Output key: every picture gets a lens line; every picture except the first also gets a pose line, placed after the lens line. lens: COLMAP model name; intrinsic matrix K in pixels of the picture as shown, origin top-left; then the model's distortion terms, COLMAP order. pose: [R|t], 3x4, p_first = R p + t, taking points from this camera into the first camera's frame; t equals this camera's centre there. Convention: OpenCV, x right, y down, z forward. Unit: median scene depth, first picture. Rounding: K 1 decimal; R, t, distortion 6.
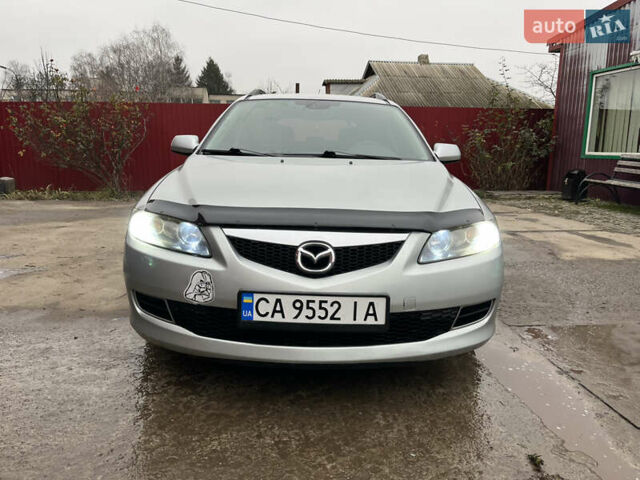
lens RADIAL K [[495.2, 0, 322.1], [0, 495.2, 238.4], [0, 0, 1]] dist [0.065377, -0.081330]
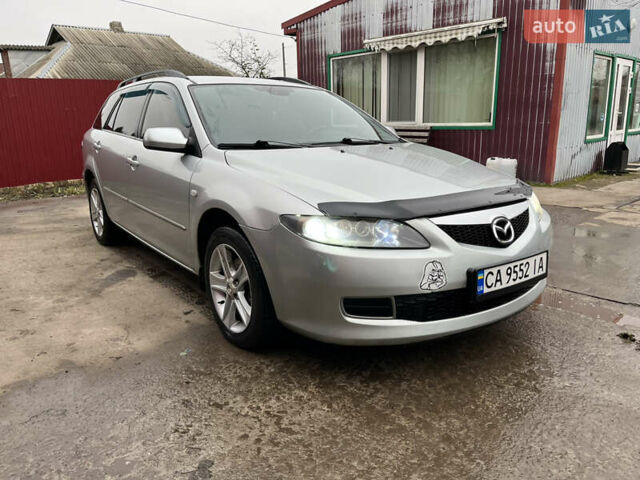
lens RADIAL K [[495.2, 0, 324.9], [0, 495.2, 243.0], [0, 0, 1]] dist [0.065377, -0.081330]
pose [[0.798517, -0.175571, 0.575800, -0.990368], [0.140327, 0.984461, 0.105573, -0.112015], [-0.585388, -0.003502, 0.810746, 0.261800]]
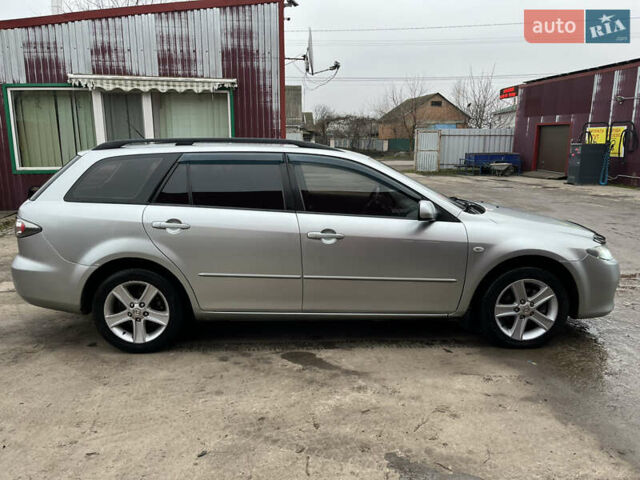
lens RADIAL K [[495.2, 0, 323.1], [0, 495.2, 240.8], [0, 0, 1]] dist [0.065377, -0.081330]
pose [[-0.037062, -0.215637, 0.975770, -2.149138], [0.180768, 0.958886, 0.218772, -0.662557], [-0.982827, 0.184496, 0.003442, 2.080670]]
